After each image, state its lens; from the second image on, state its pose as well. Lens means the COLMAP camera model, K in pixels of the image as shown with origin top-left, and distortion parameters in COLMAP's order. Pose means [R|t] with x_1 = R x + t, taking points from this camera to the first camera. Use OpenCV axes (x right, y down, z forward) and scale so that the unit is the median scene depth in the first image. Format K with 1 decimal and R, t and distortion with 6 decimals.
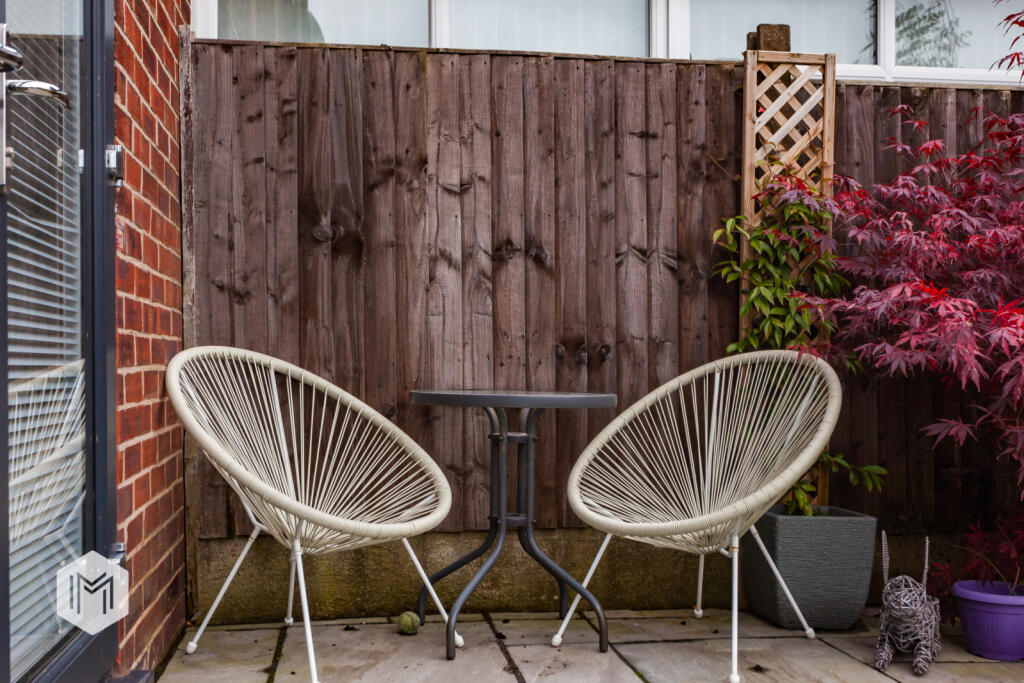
lens RADIAL K [[1192.4, 0, 512.6], [0, 1192.4, 344.5], [0, 0, 1]] dist [0.033810, 0.000000]
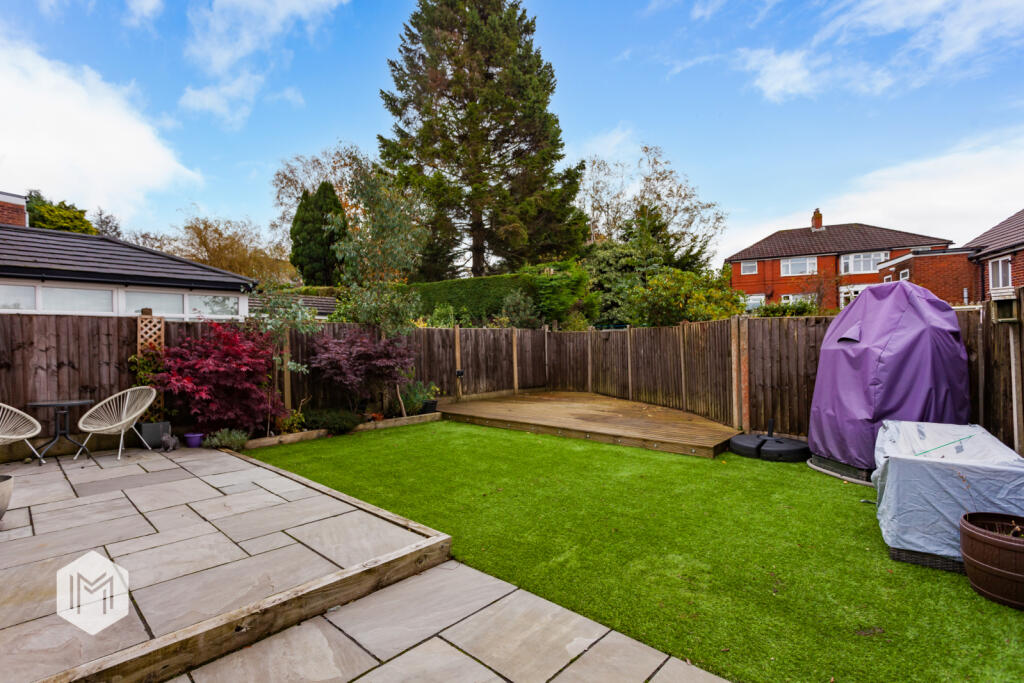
lens RADIAL K [[480.9, 0, 496.0], [0, 480.9, 346.7], [0, 0, 1]] dist [0.000087, 0.002635]
pose [[0.785480, -0.009644, 0.618811, 0.137968], [0.004625, 0.999942, 0.009714, -0.147715], [-0.618869, -0.004768, 0.785479, -1.152069]]
